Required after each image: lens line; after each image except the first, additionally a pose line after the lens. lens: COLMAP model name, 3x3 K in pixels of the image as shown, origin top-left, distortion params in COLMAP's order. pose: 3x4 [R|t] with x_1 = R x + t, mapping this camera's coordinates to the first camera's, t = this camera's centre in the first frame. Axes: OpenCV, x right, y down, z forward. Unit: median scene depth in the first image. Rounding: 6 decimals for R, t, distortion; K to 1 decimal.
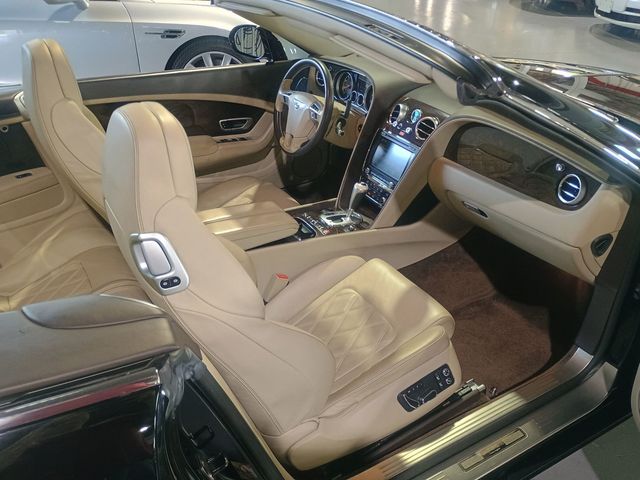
lens RADIAL K [[557.8, 0, 321.9], [0, 557.8, 237.9], [0, 0, 1]] dist [0.066316, -0.094348]
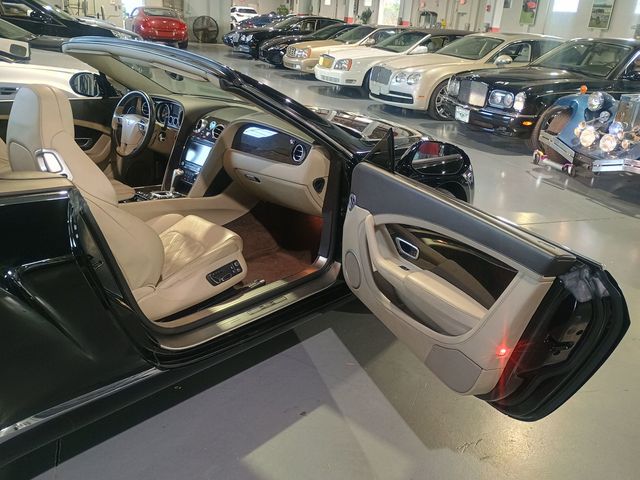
lens RADIAL K [[558.2, 0, 321.6], [0, 558.2, 232.4], [0, 0, 1]] dist [0.059683, -0.086783]
pose [[0.955502, -0.052151, 0.290337, -0.006046], [0.097163, 0.984964, -0.142845, 0.317262], [-0.278522, 0.164698, 0.946203, -0.480976]]
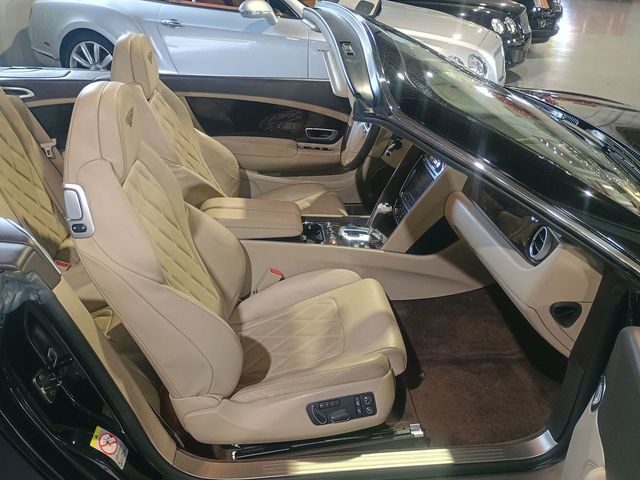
lens RADIAL K [[557.8, 0, 321.9], [0, 557.8, 237.9], [0, 0, 1]] dist [0.066316, -0.094348]
pose [[0.910070, 0.214315, -0.354742, 0.339734], [-0.231815, 0.972734, -0.007039, -0.006066], [0.343561, 0.088640, 0.934938, 0.034268]]
